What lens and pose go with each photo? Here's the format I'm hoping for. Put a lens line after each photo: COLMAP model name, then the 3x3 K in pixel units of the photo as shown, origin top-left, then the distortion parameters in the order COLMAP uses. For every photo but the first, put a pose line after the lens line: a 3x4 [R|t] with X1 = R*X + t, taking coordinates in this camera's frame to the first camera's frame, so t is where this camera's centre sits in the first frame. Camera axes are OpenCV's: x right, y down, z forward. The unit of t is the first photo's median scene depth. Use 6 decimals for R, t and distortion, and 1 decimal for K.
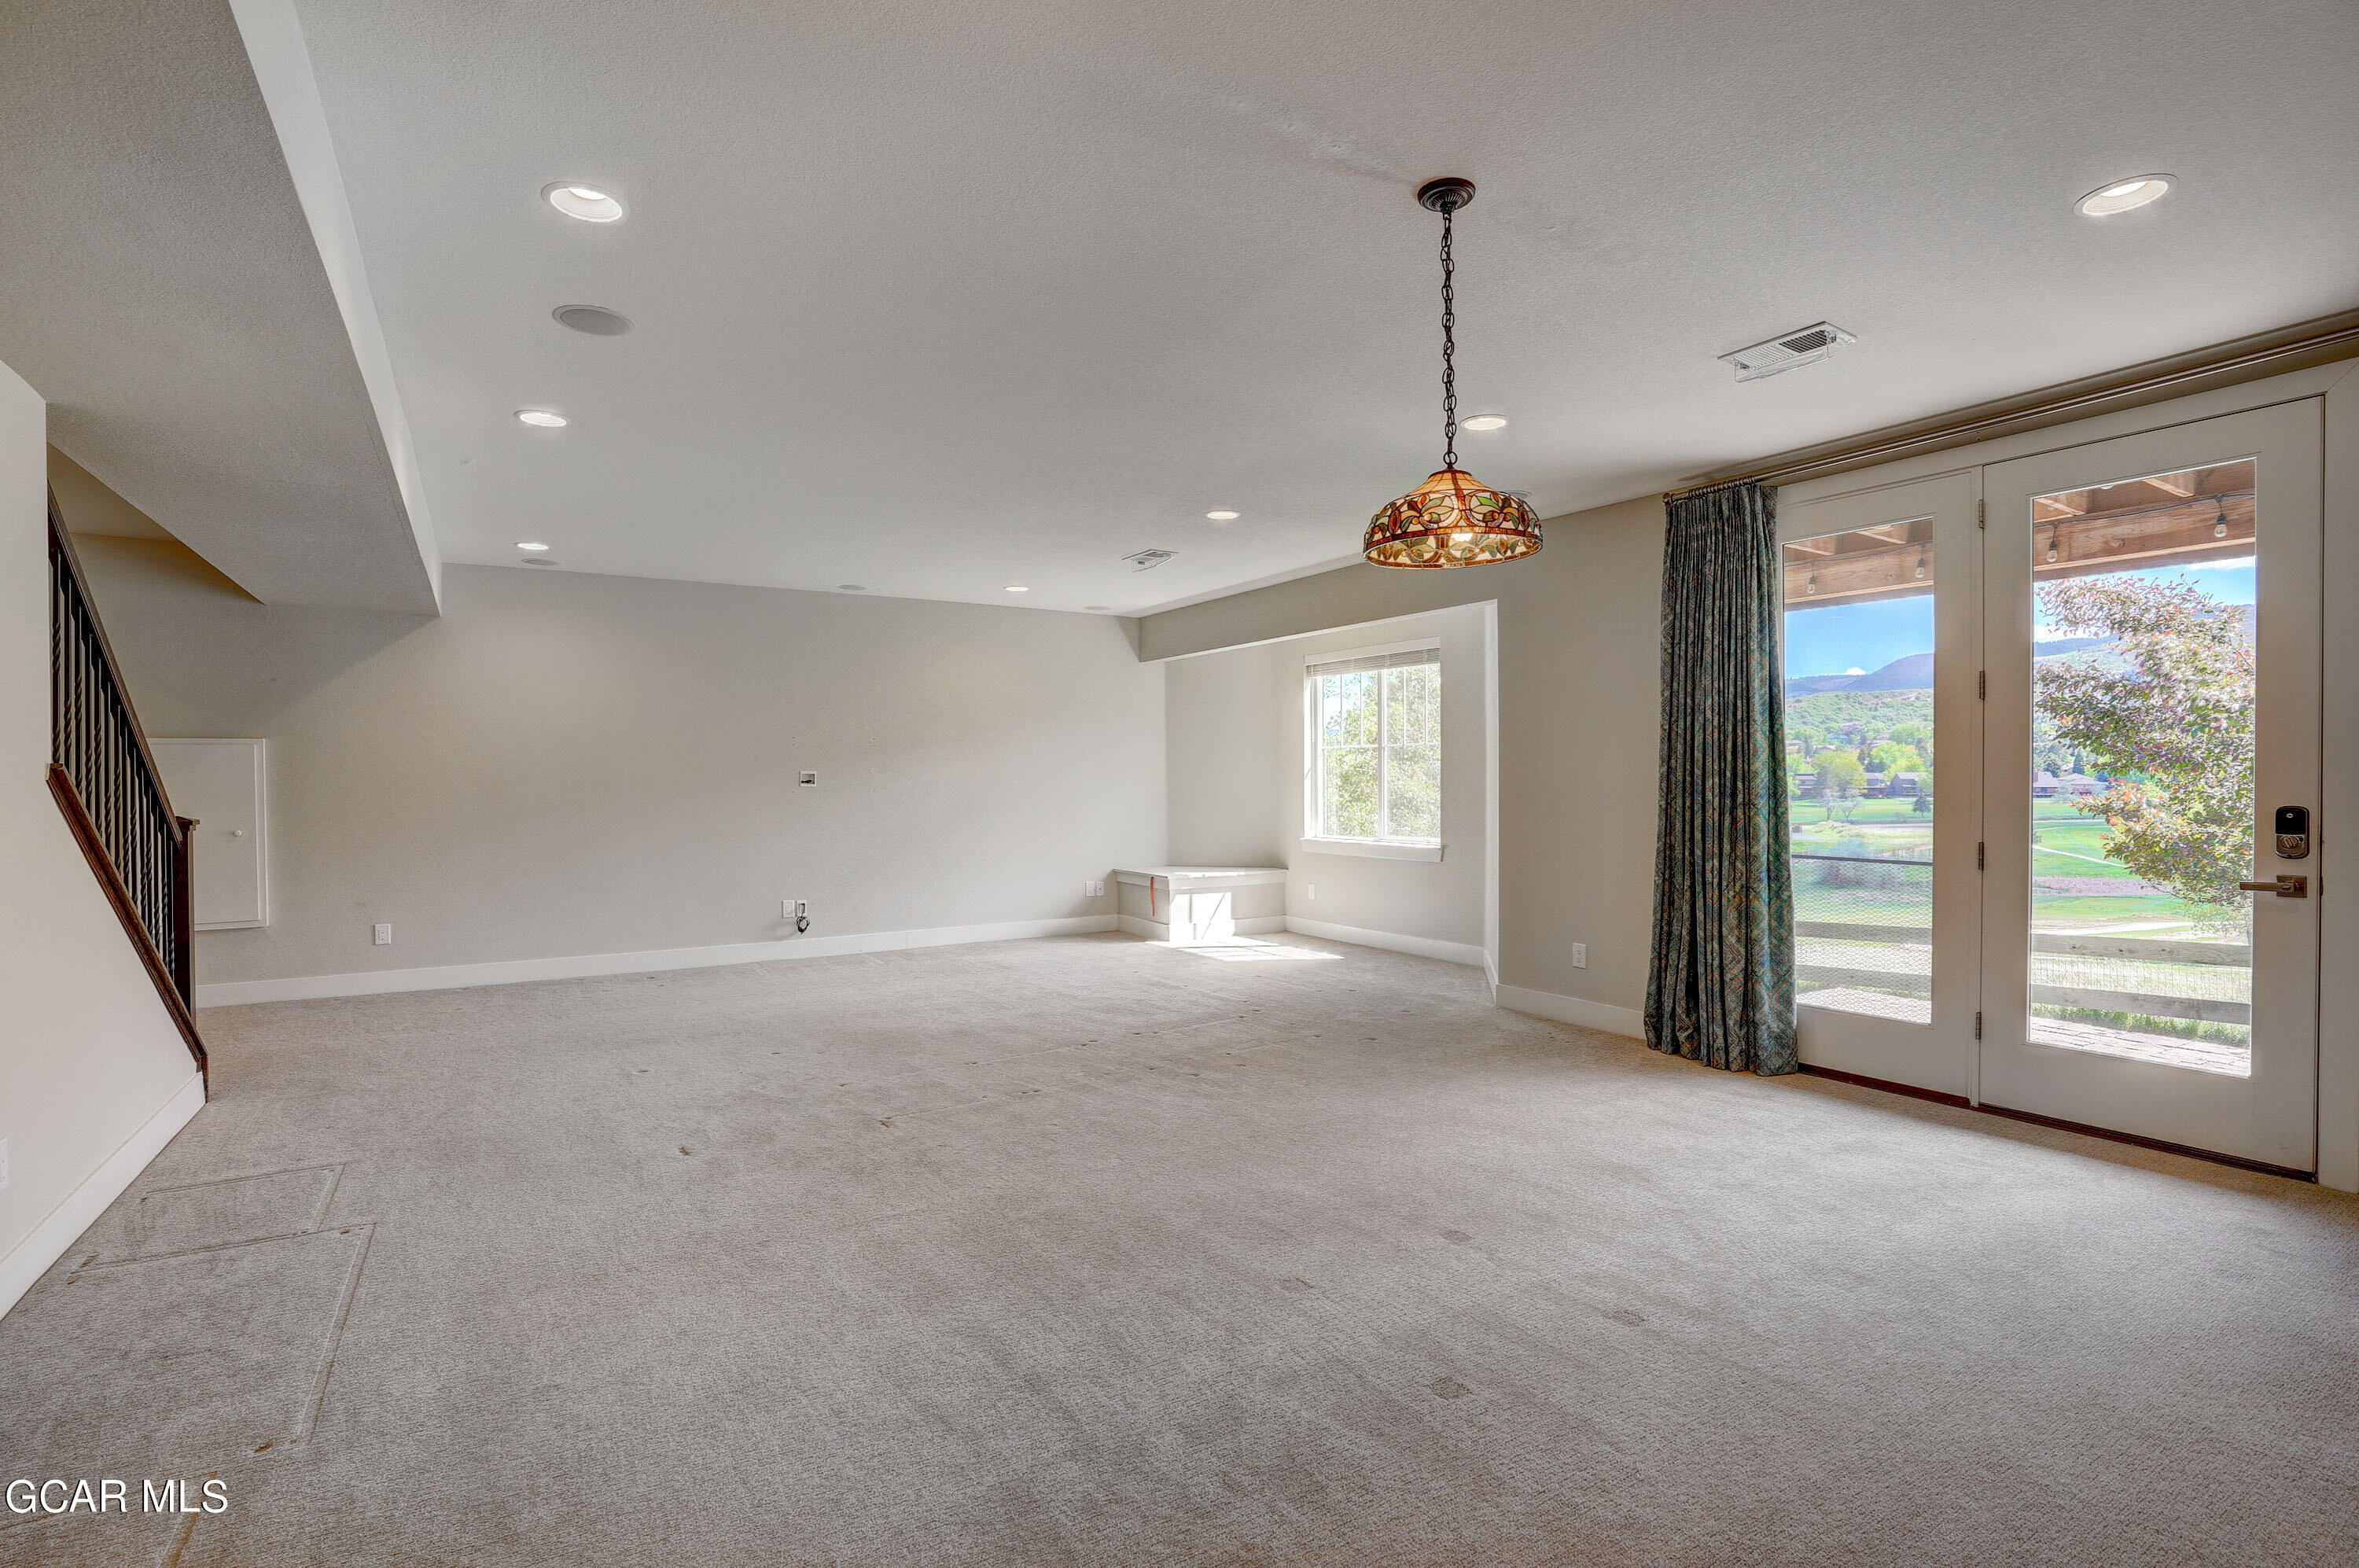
lens RADIAL K [[1095.5, 0, 1159.9], [0, 1095.5, 780.2], [0, 0, 1]] dist [-0.066248, 0.023663]
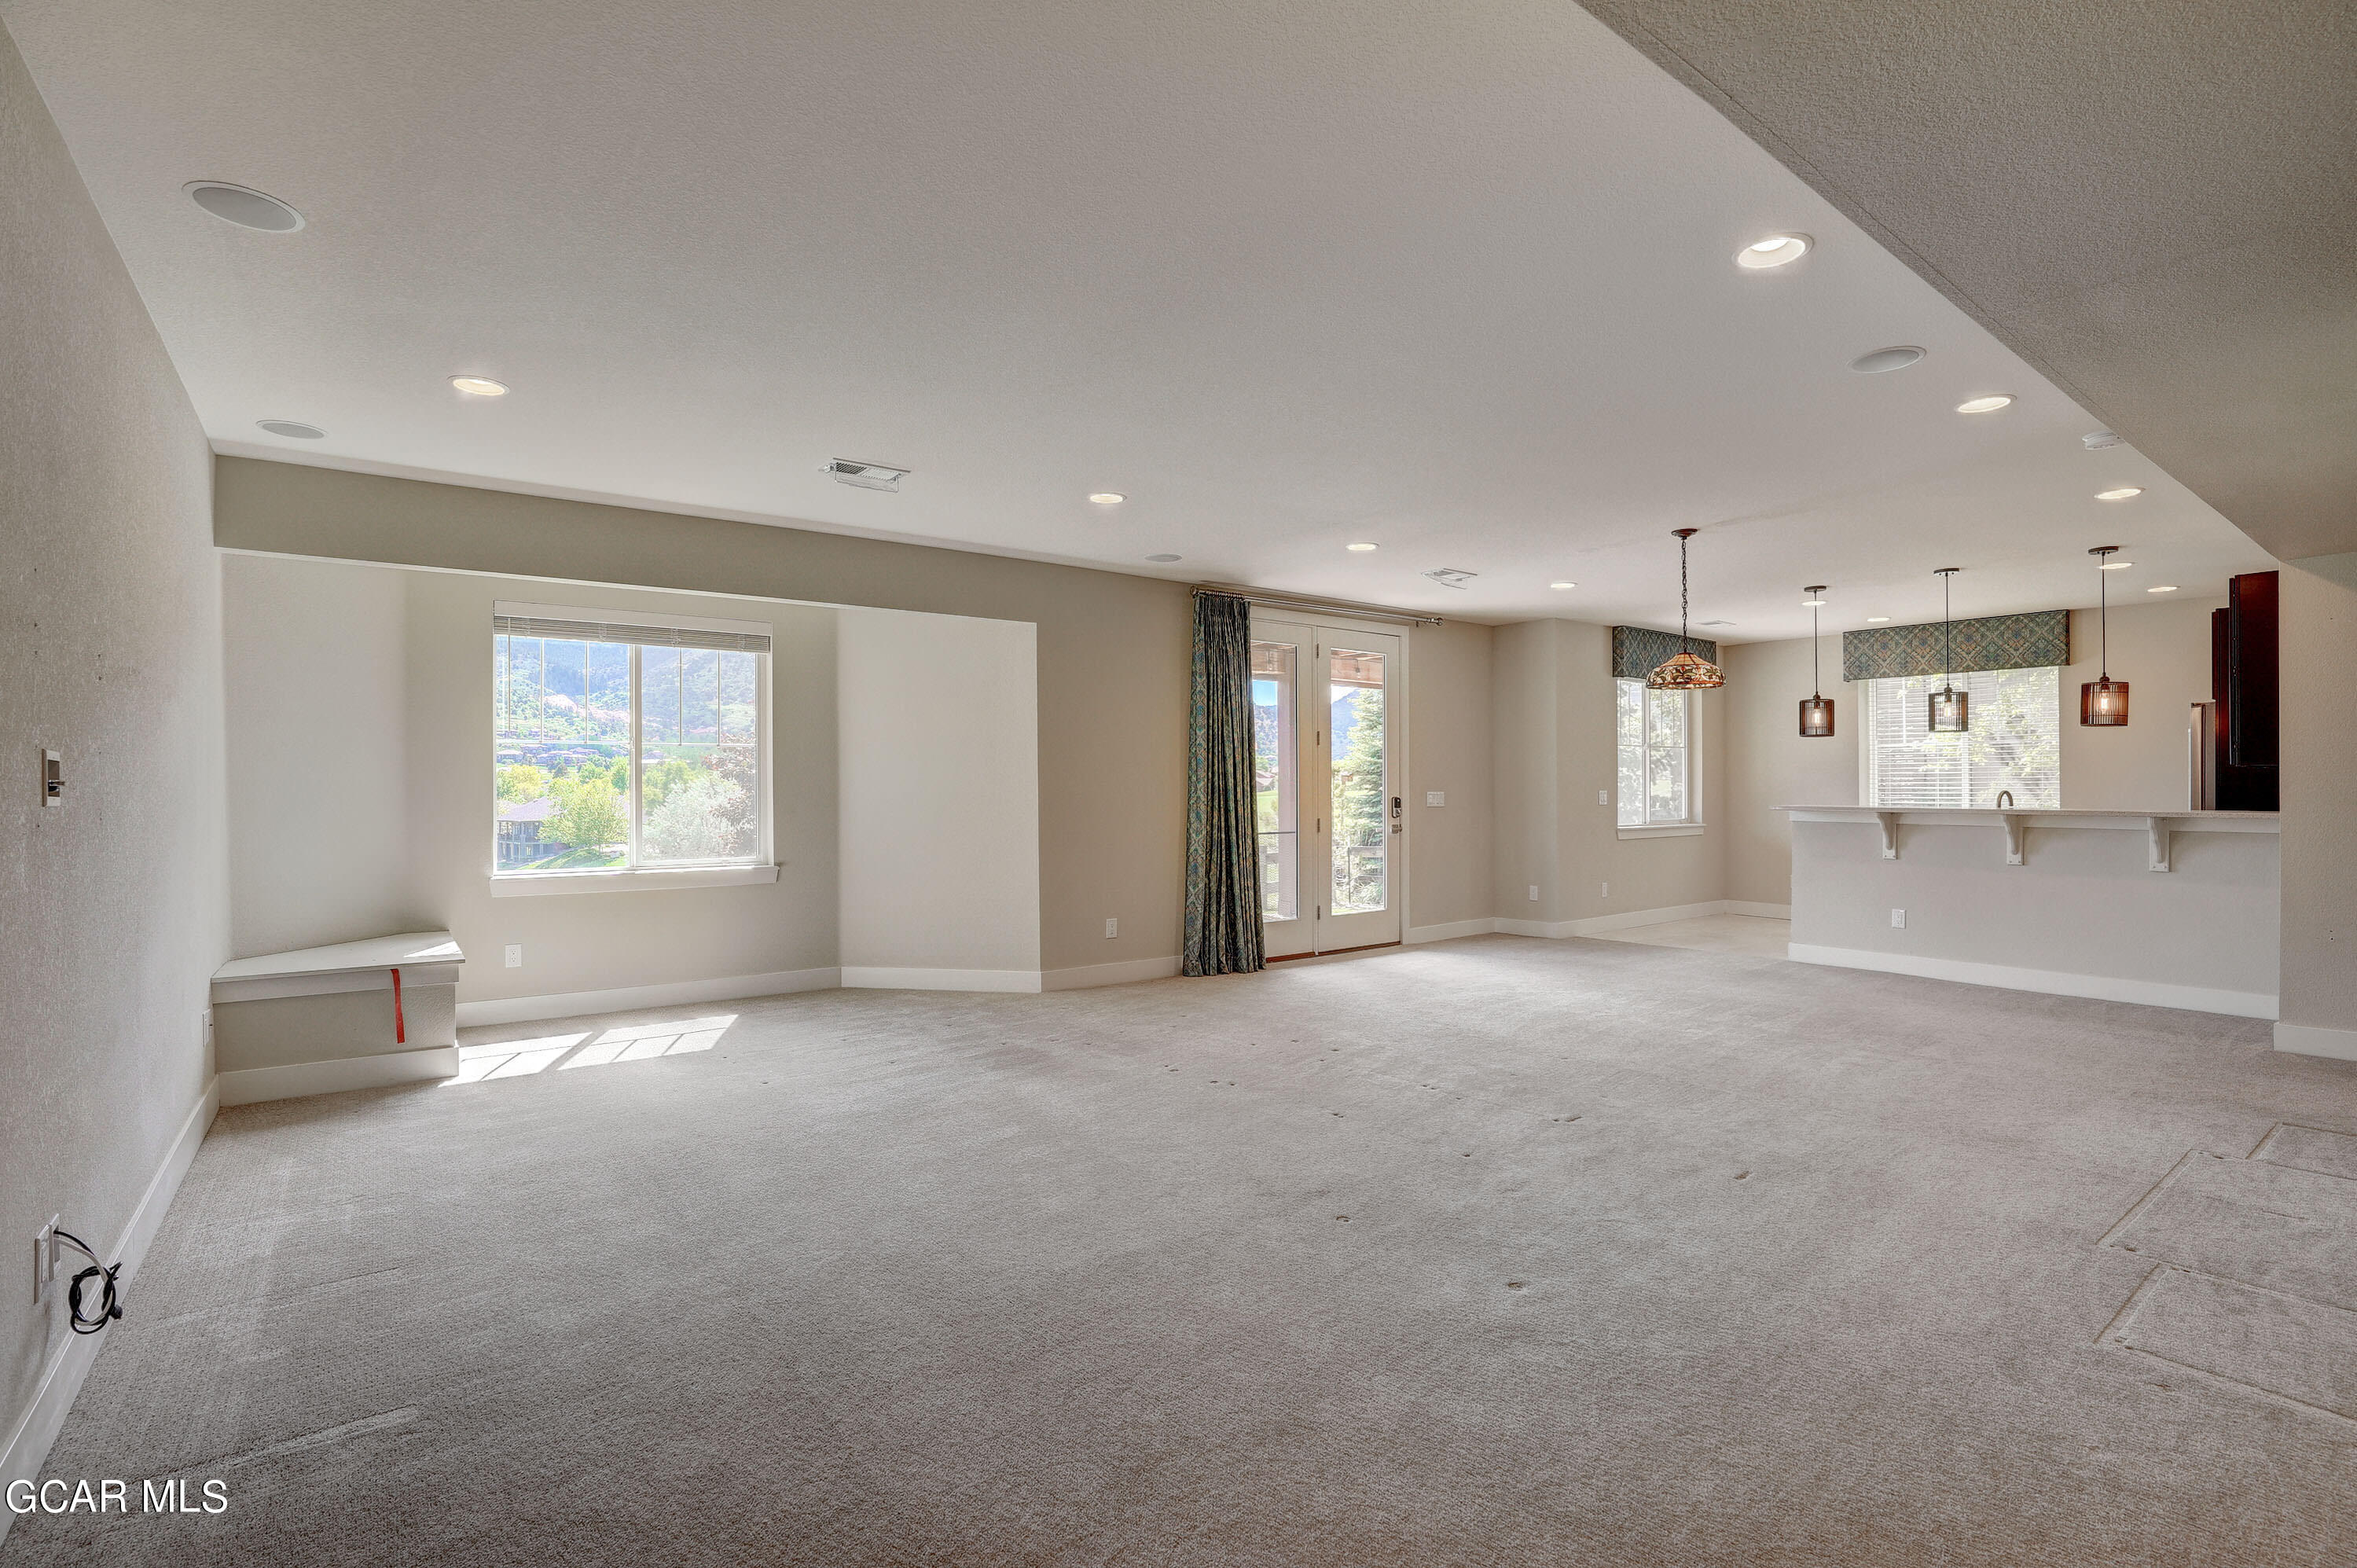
lens RADIAL K [[1094.5, 0, 1183.8], [0, 1094.5, 787.9], [0, 0, 1]] dist [-0.066248, 0.023663]
pose [[-0.092579, 0.001190, 0.995705, -0.621498], [0.004099, 0.999991, -0.000814, 0.001558], [-0.995697, 0.004006, -0.092583, 0.740325]]
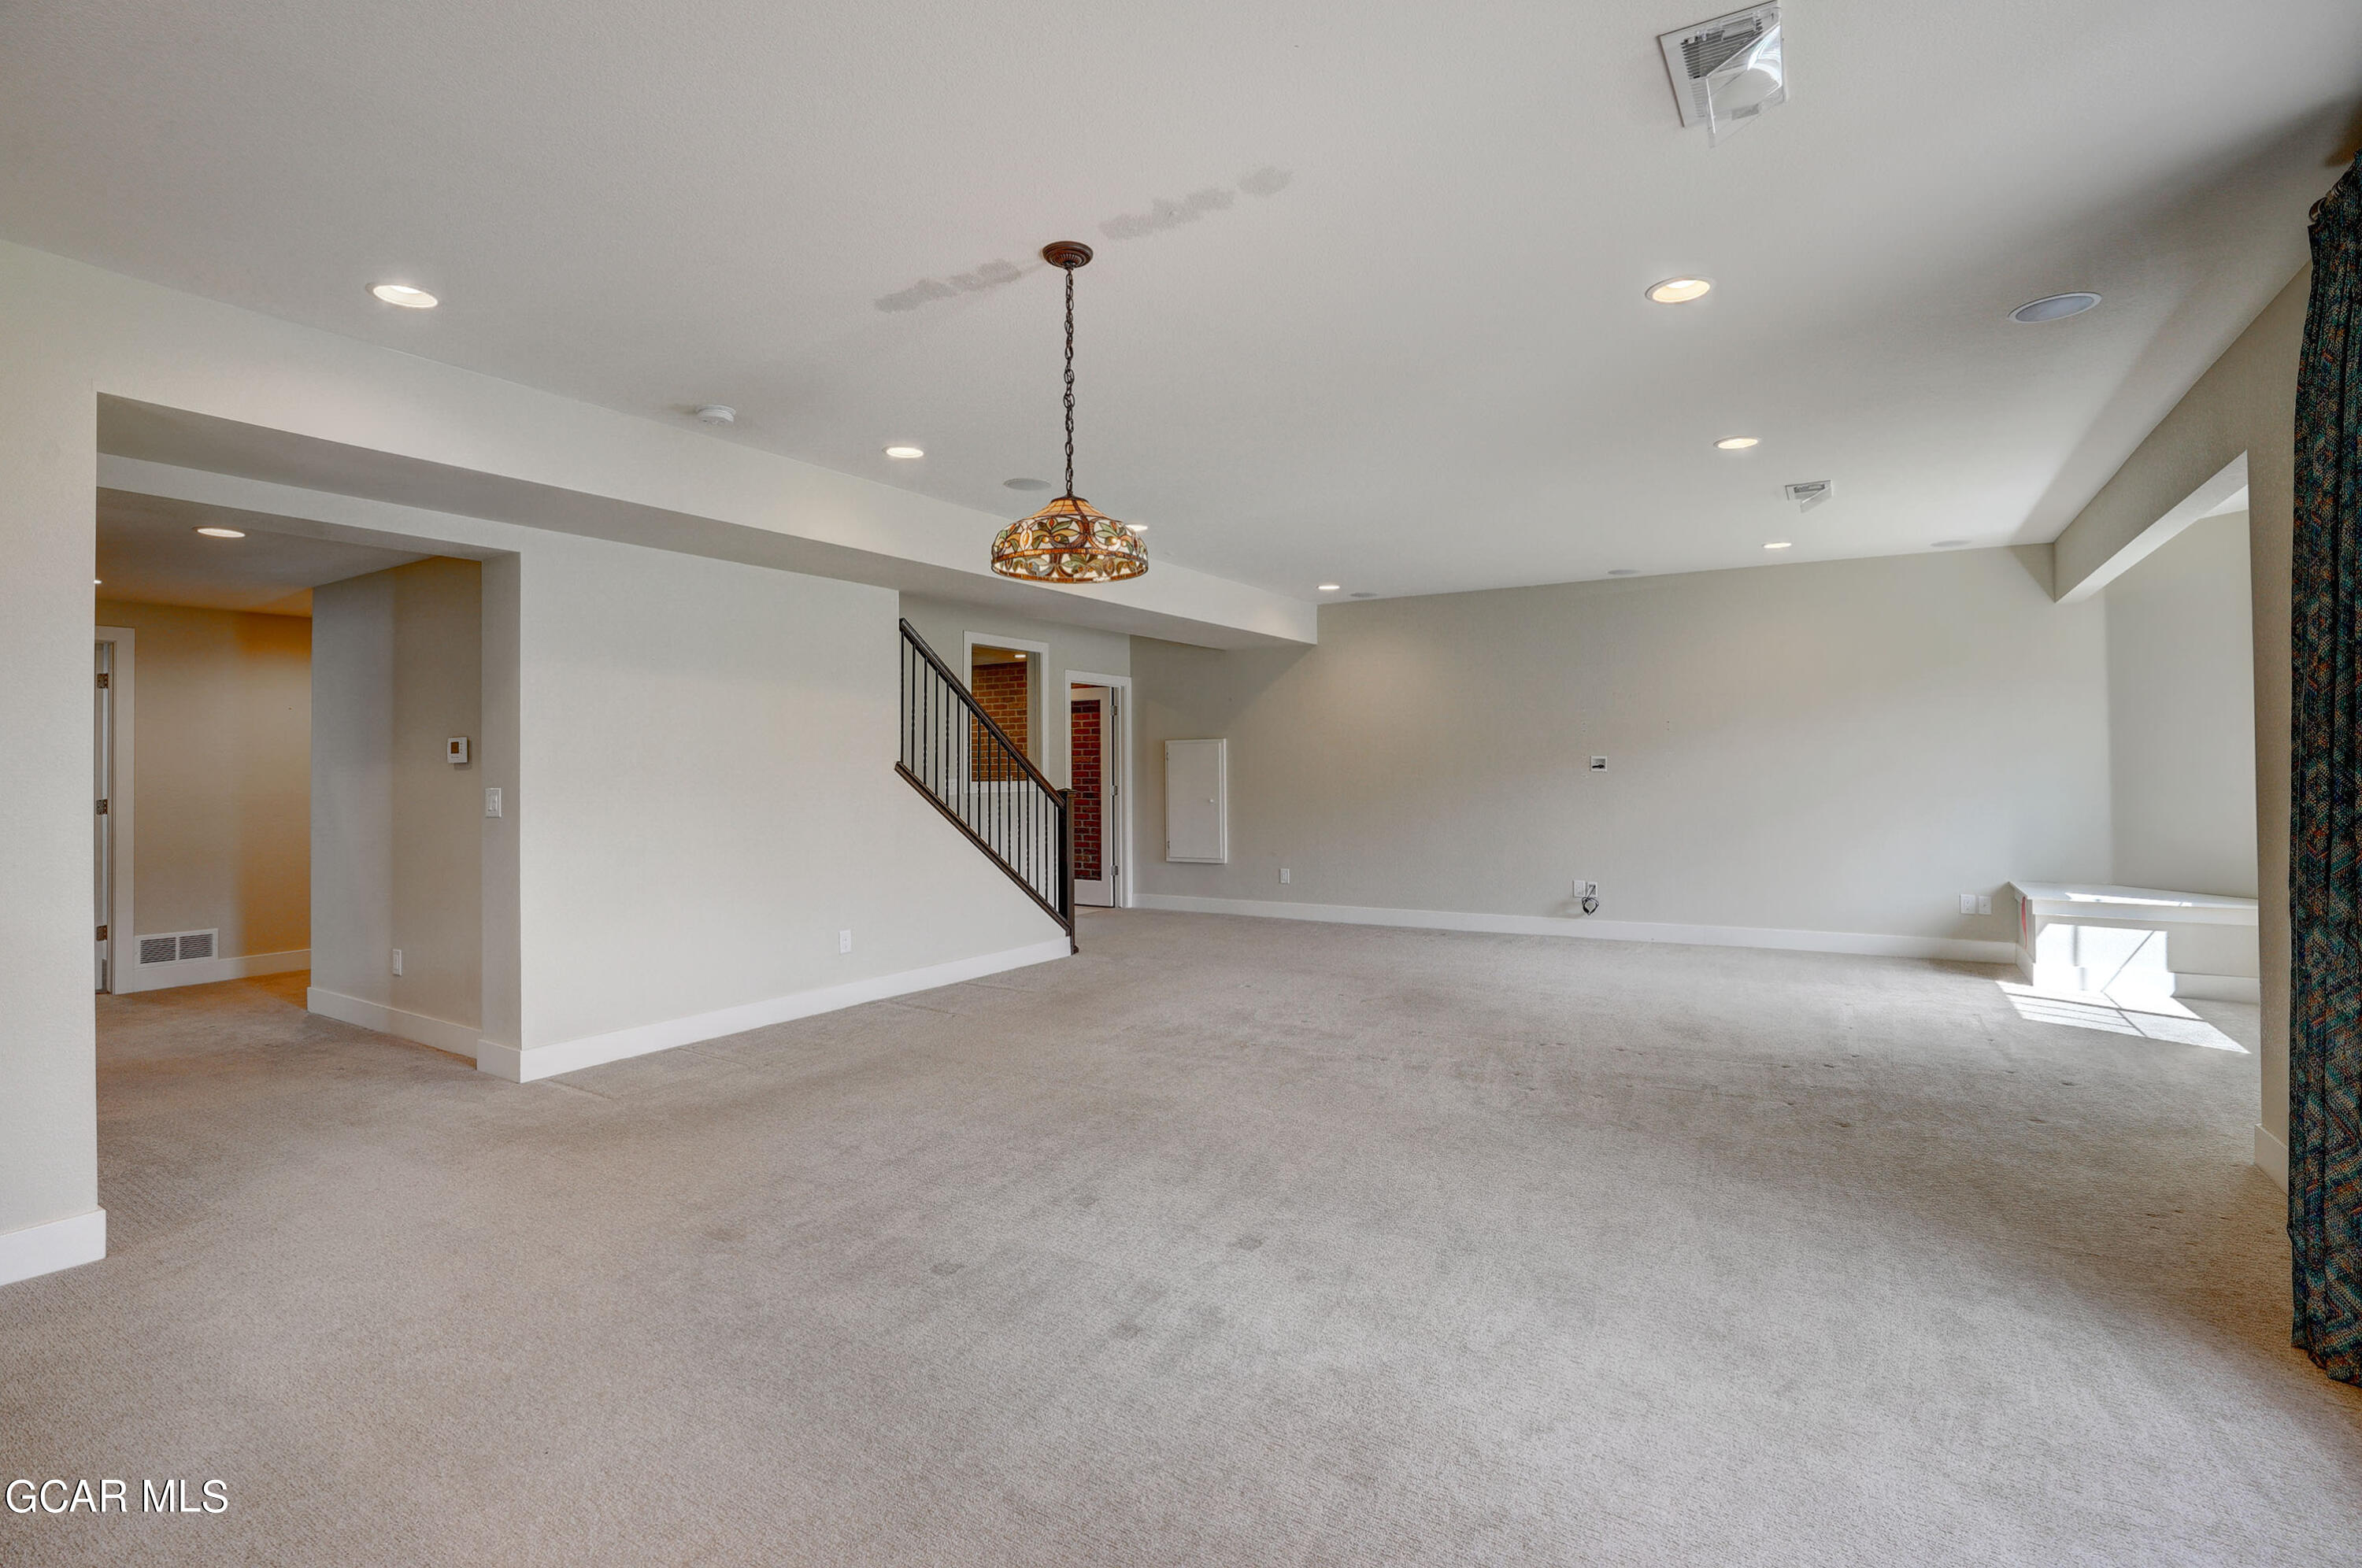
lens RADIAL K [[1096.7, 0, 1179.1], [0, 1096.7, 770.6], [0, 0, 1]] dist [-0.066248, 0.023663]
pose [[0.452684, 0.005189, -0.891656, 0.416110], [0.003806, 0.999963, 0.007752, -0.004537], [0.891663, -0.006903, 0.452648, 0.188370]]
